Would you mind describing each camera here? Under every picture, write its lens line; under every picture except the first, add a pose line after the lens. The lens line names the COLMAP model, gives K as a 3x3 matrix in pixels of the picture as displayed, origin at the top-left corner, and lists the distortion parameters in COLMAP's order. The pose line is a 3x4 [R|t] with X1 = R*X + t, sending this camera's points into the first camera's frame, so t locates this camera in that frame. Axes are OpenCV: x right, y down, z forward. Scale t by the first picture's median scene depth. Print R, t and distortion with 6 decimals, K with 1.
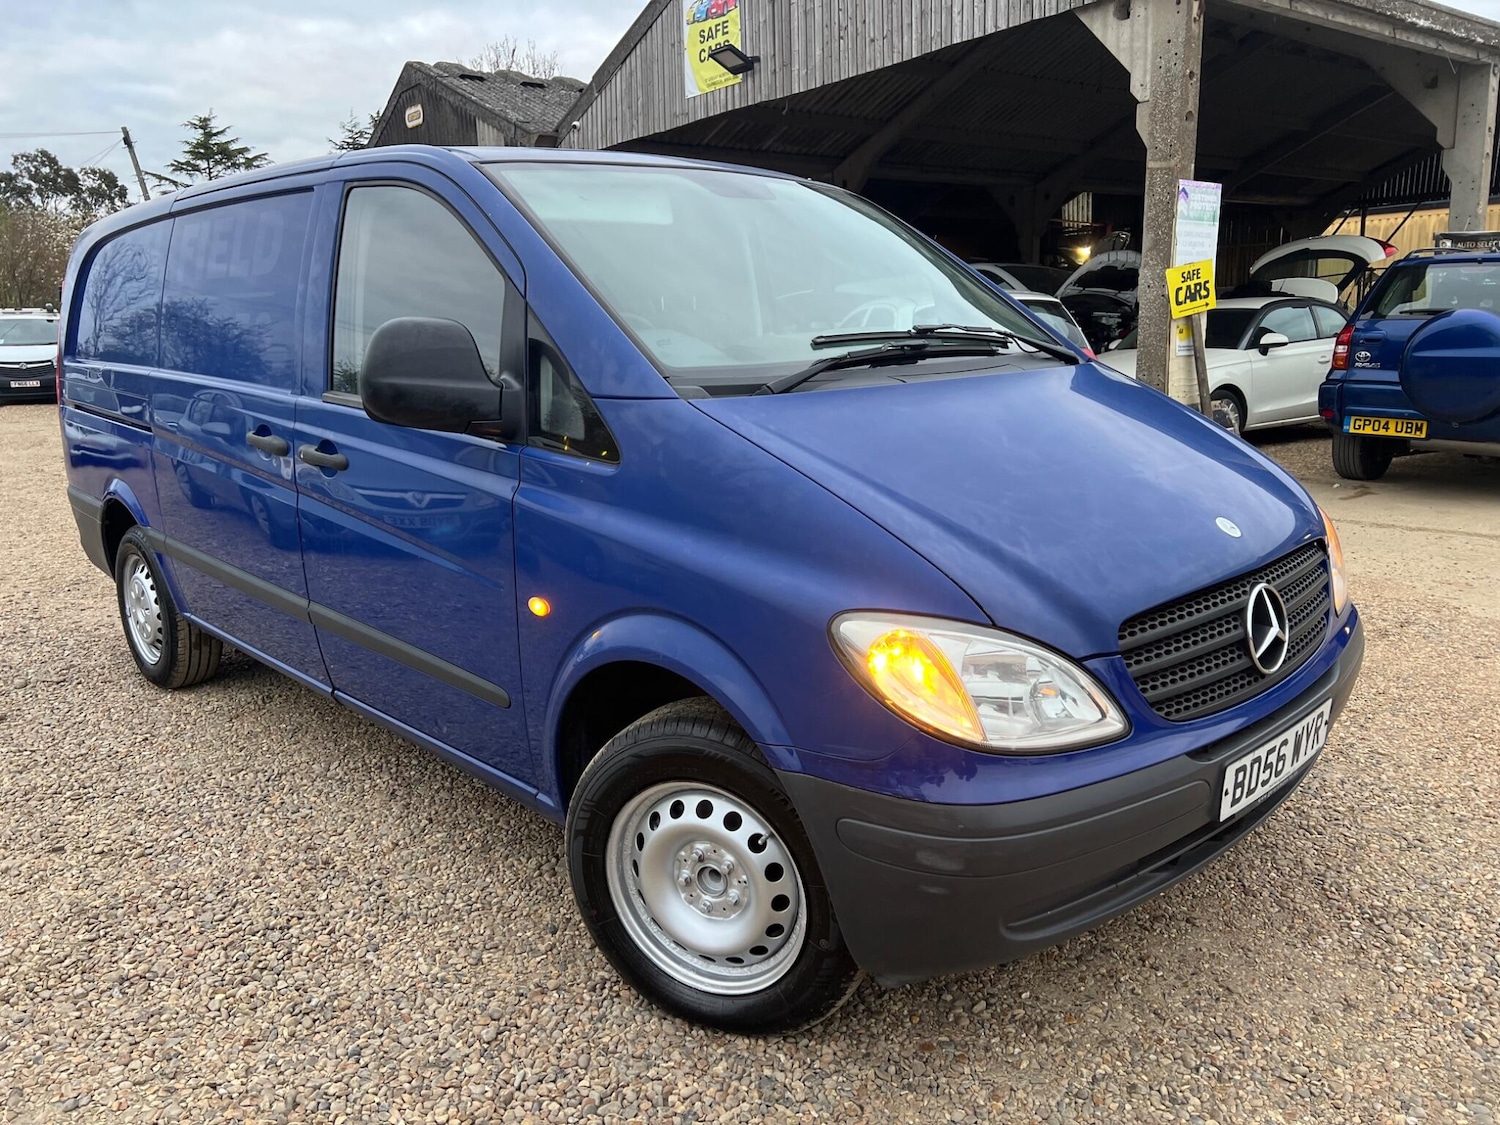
lens RADIAL K [[1123.8, 0, 748.0], [0, 1123.8, 551.4], [0, 0, 1]] dist [0.066119, -0.075977]
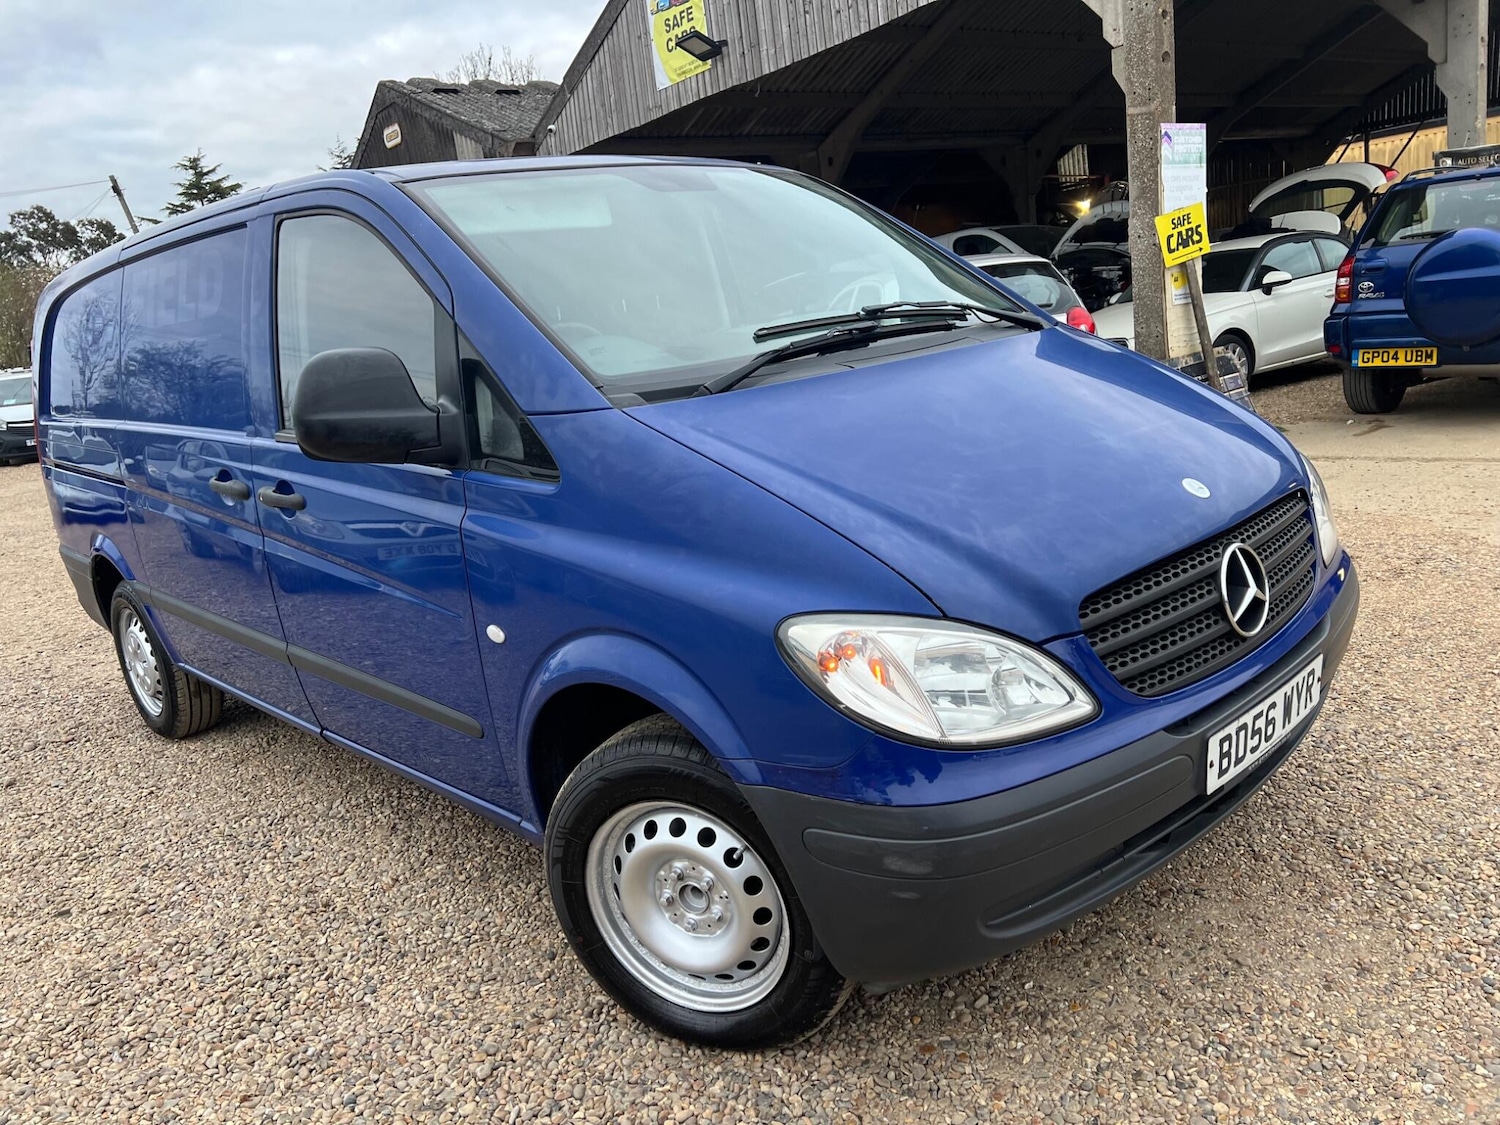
lens RADIAL K [[1123.8, 0, 751.6], [0, 1123.8, 569.1], [0, 0, 1]] dist [0.066119, -0.075977]
pose [[0.995534, -0.091204, -0.024352, 0.057686], [0.091792, 0.995483, 0.024244, -0.009510], [0.022031, -0.026371, 0.999409, 0.027190]]
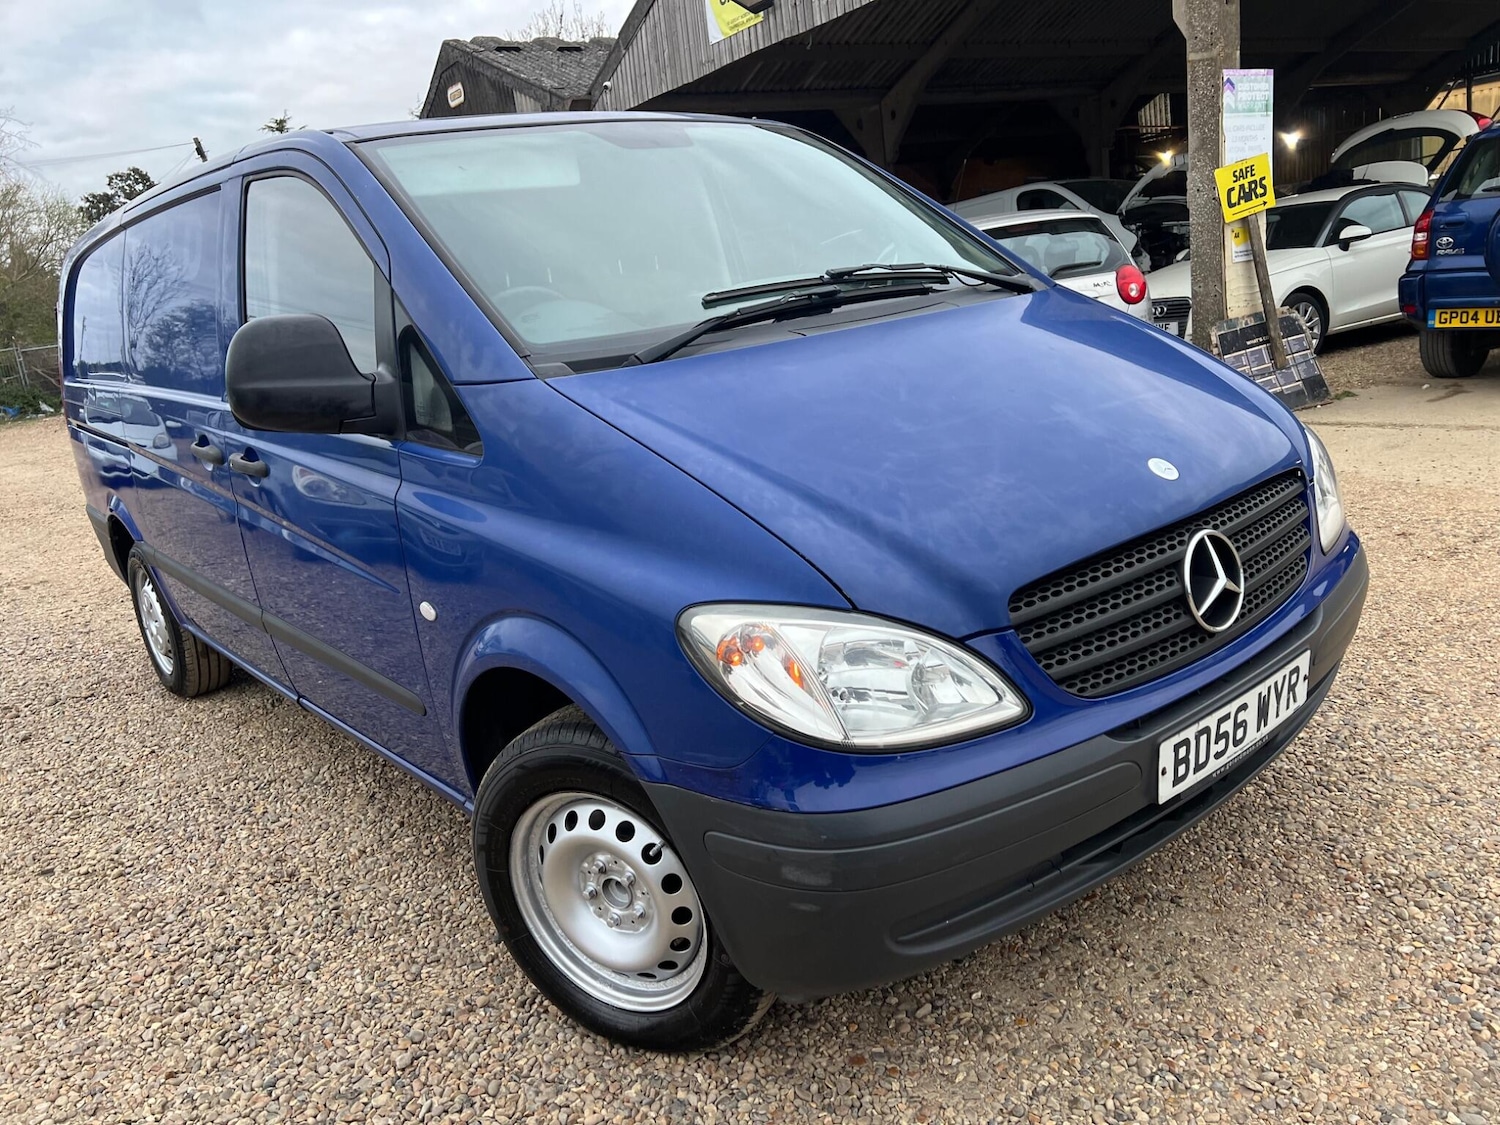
lens RADIAL K [[1123.8, 0, 741.8], [0, 1123.8, 551.7], [0, 0, 1]] dist [0.066119, -0.075977]
pose [[0.992344, -0.075326, -0.097871, 0.156742], [0.079468, 0.996069, 0.039128, -0.015471], [0.094539, -0.046606, 0.994430, 0.078637]]
